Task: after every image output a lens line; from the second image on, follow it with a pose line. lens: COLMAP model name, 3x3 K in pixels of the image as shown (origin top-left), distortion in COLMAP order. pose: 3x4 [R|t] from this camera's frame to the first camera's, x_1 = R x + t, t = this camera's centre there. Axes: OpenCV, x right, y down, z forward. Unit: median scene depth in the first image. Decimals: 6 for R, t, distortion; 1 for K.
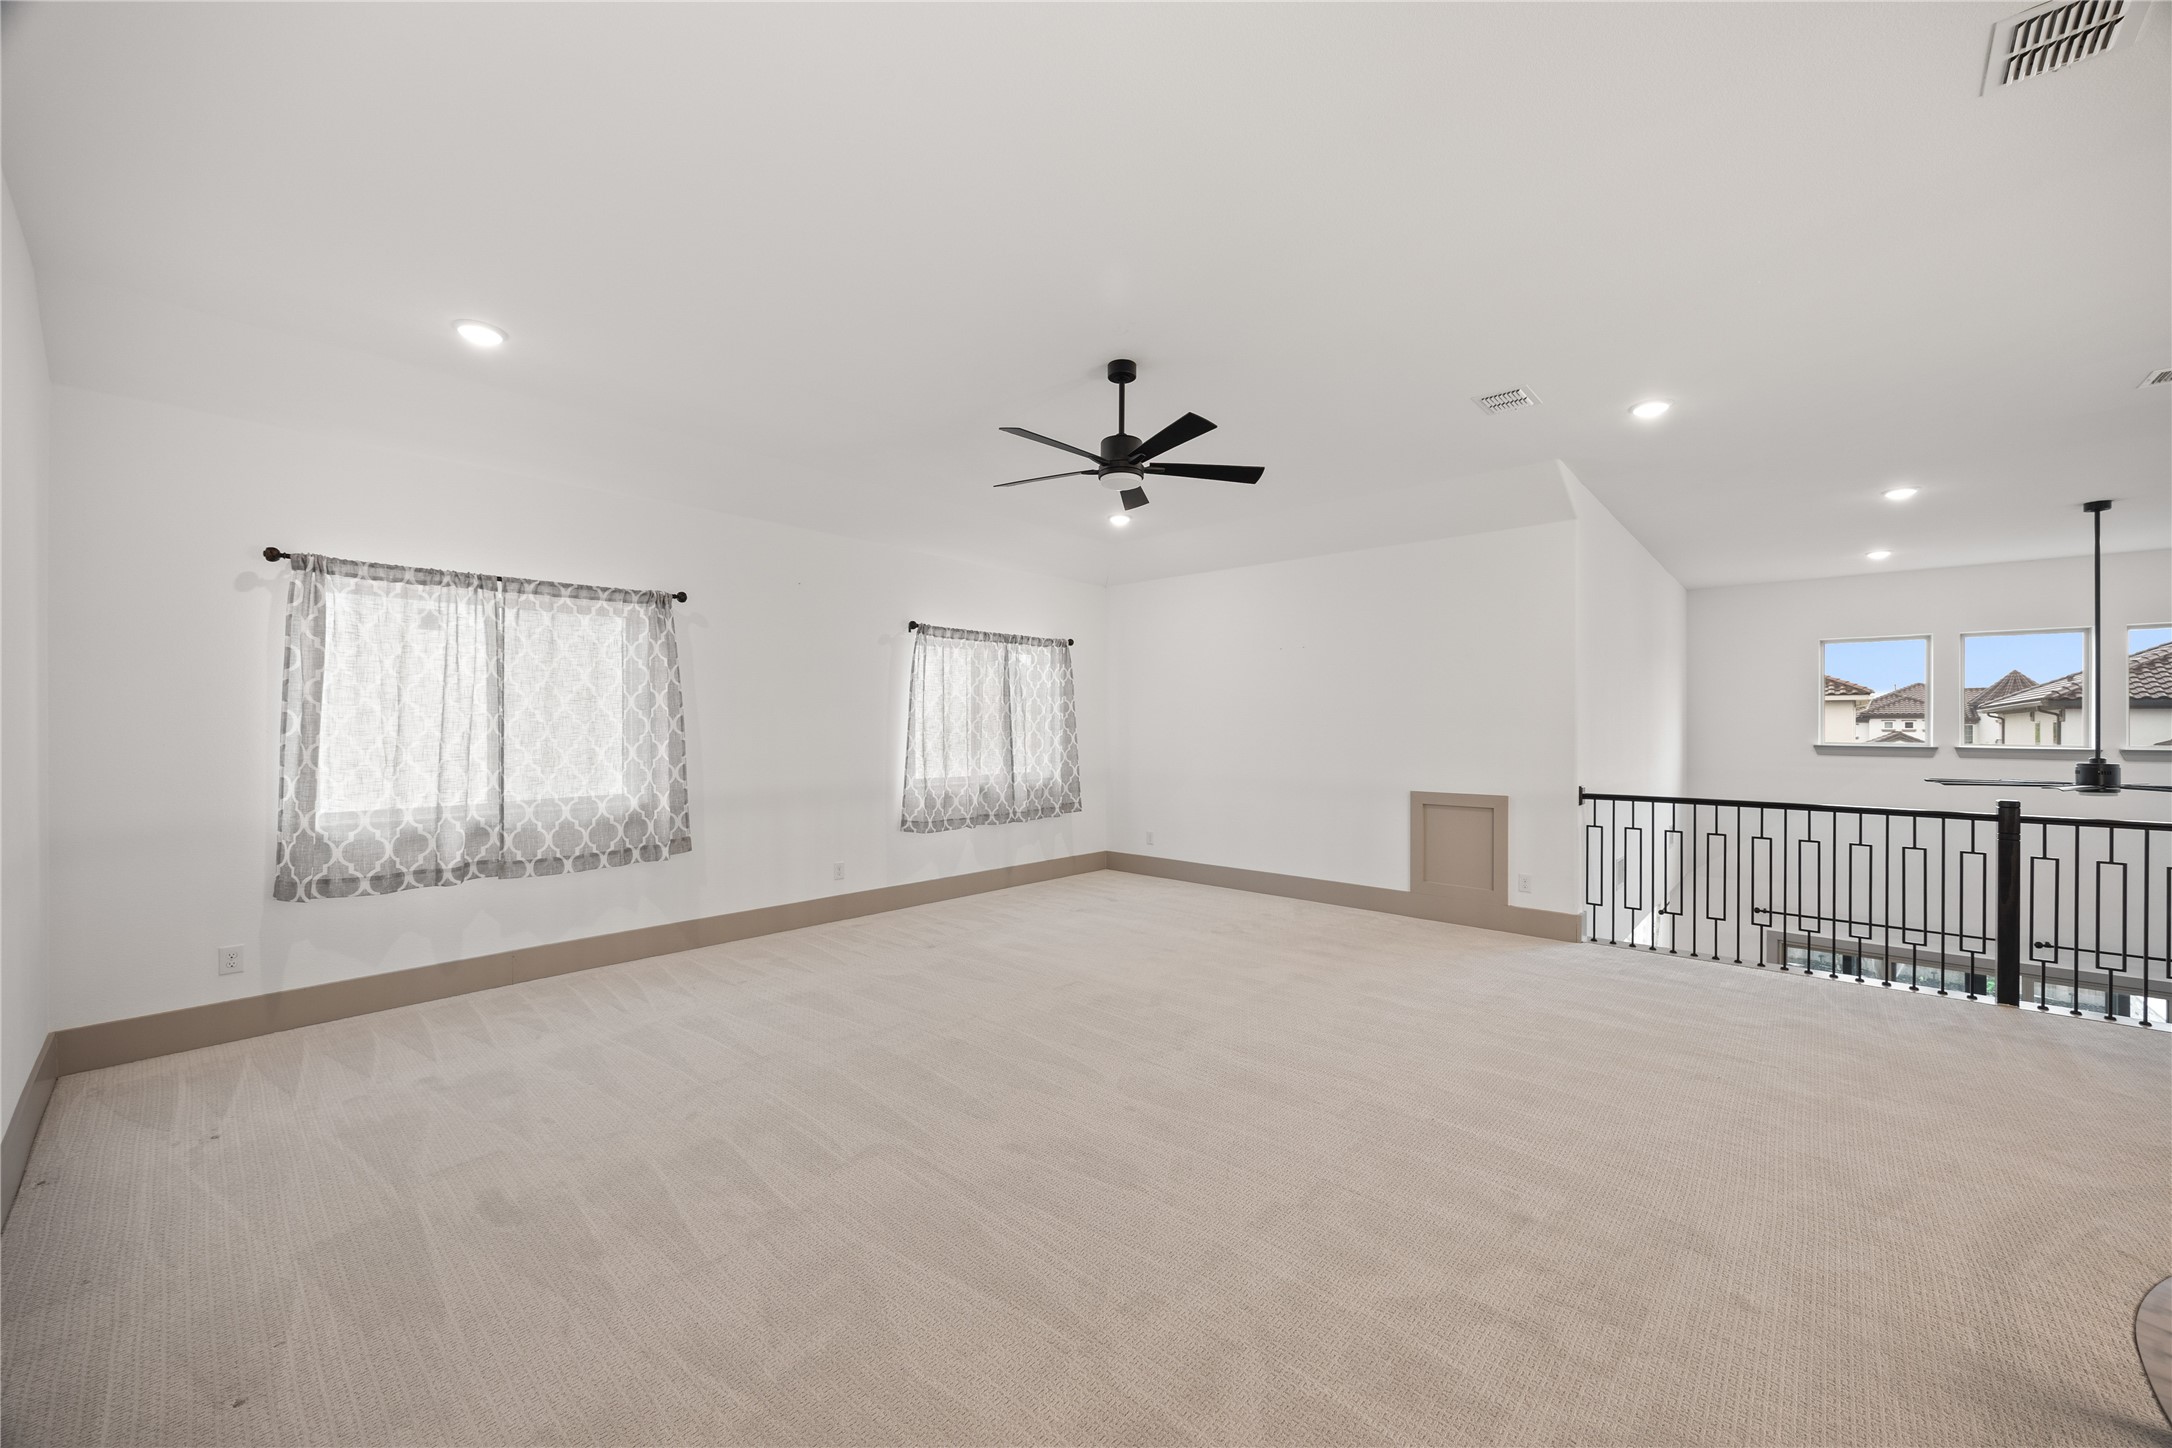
lens RADIAL K [[836.0, 0, 1086.1], [0, 836.0, 729.7], [0, 0, 1]] dist [-0.001493, -0.000202]
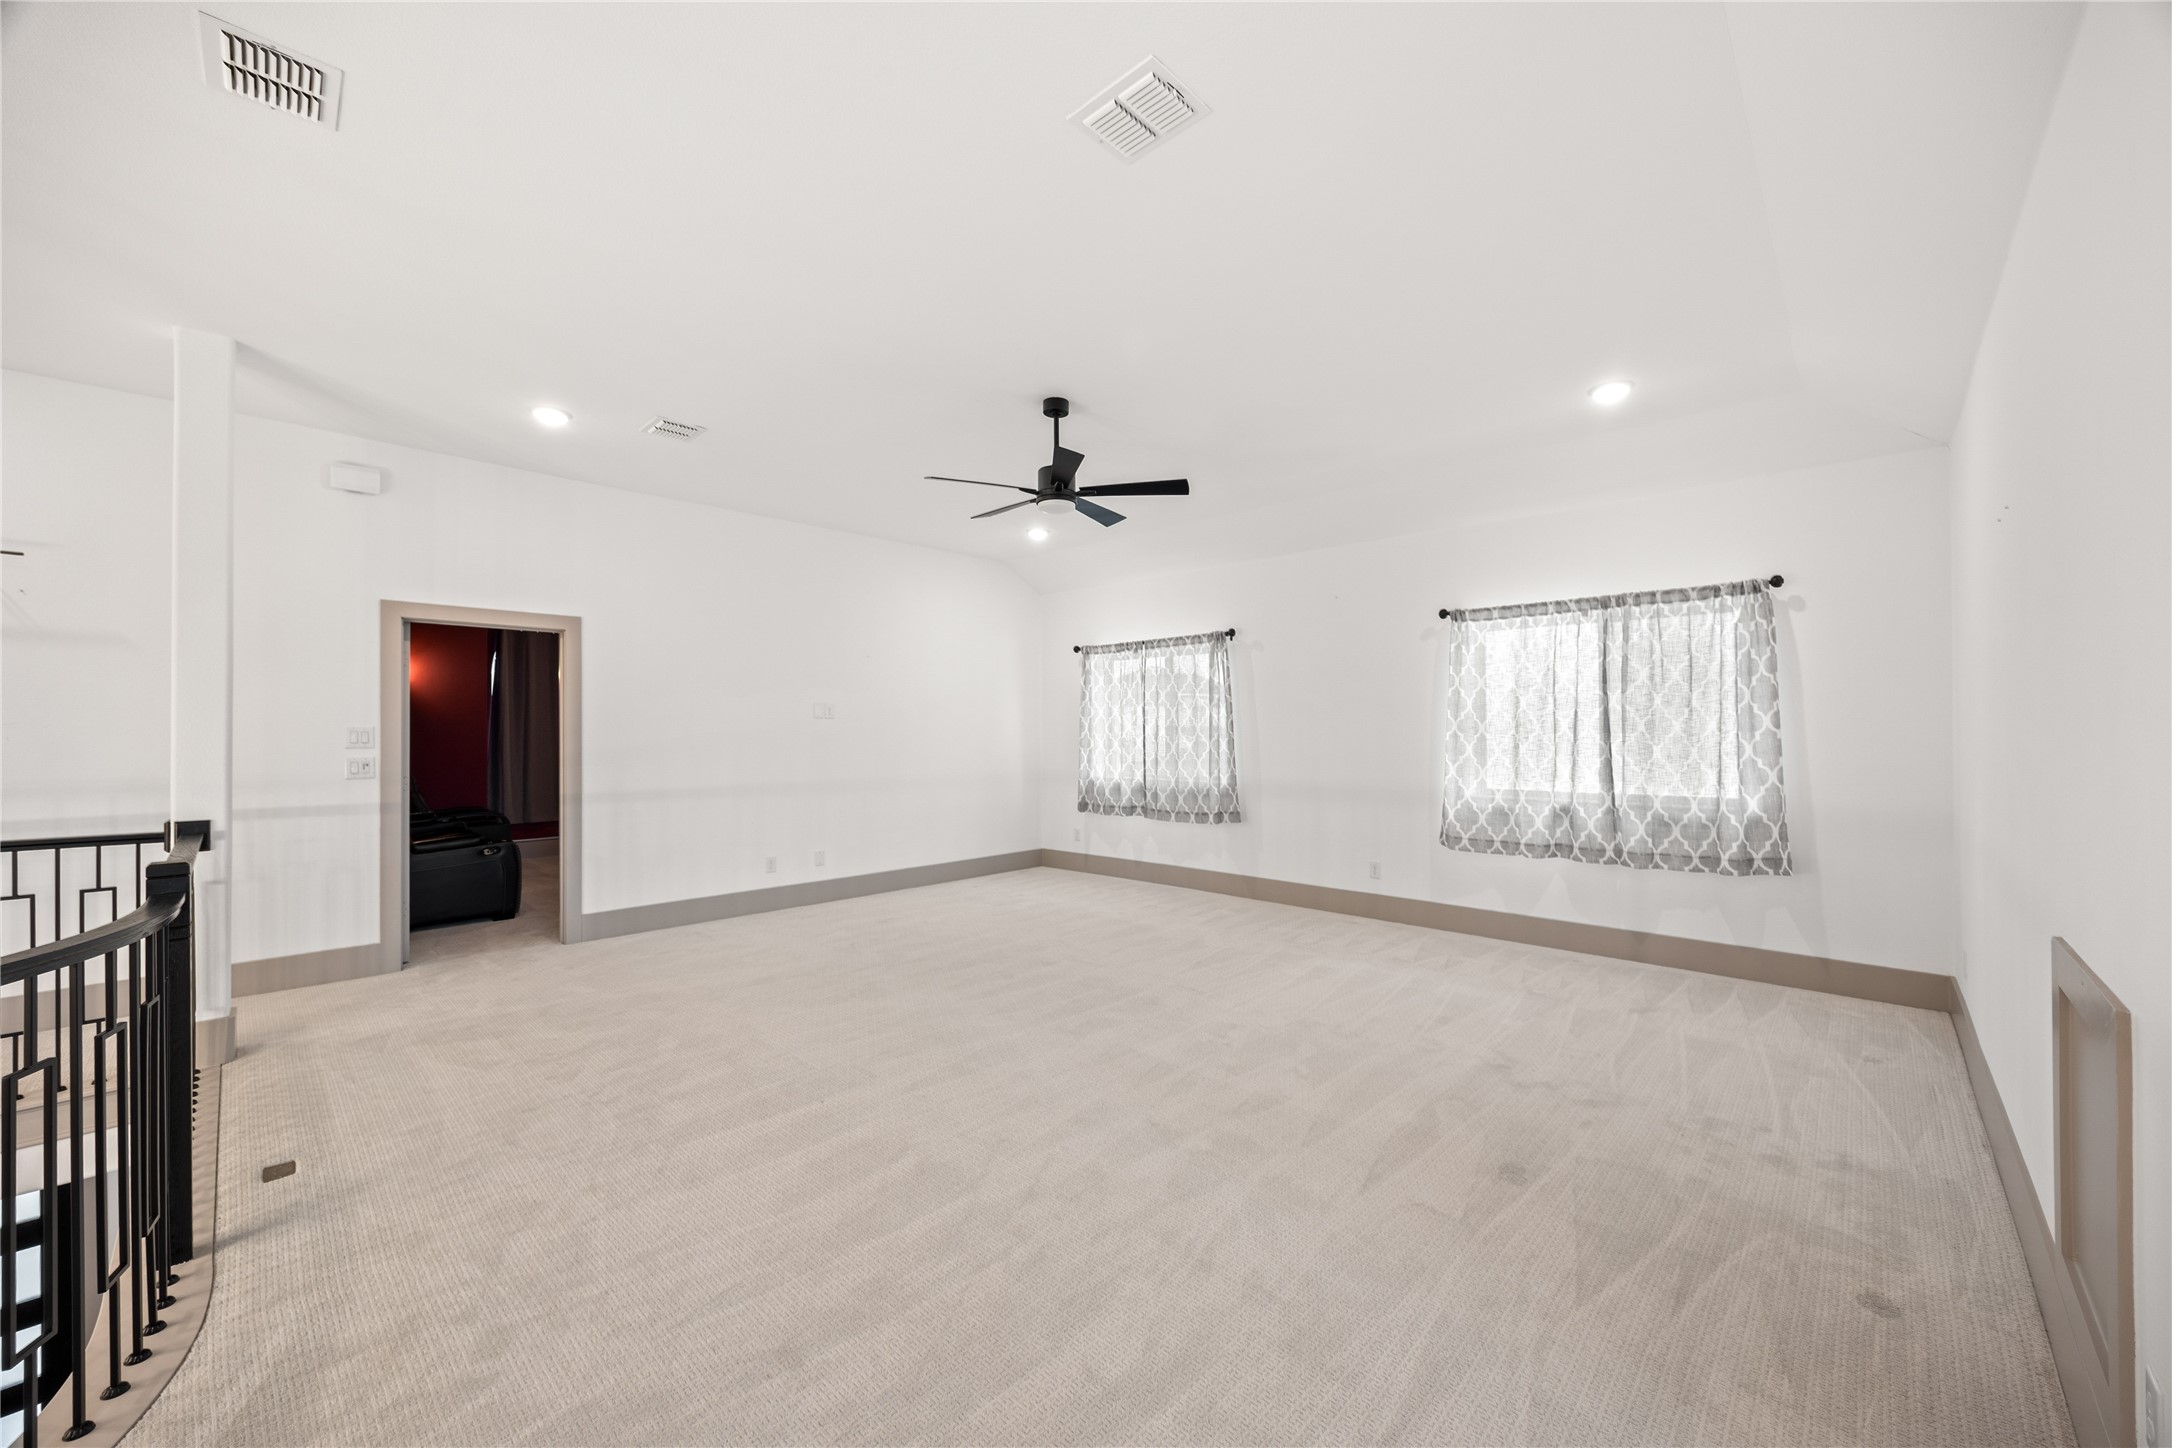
lens RADIAL K [[836.0, 0, 1087.5], [0, 836.0, 723.2], [0, 0, 1]] dist [-0.001493, -0.000202]
pose [[-0.033702, -0.000739, -0.999432, 0.662294], [0.005868, 0.999982, -0.000937, -0.009583], [0.999415, -0.005896, -0.033698, 0.617984]]
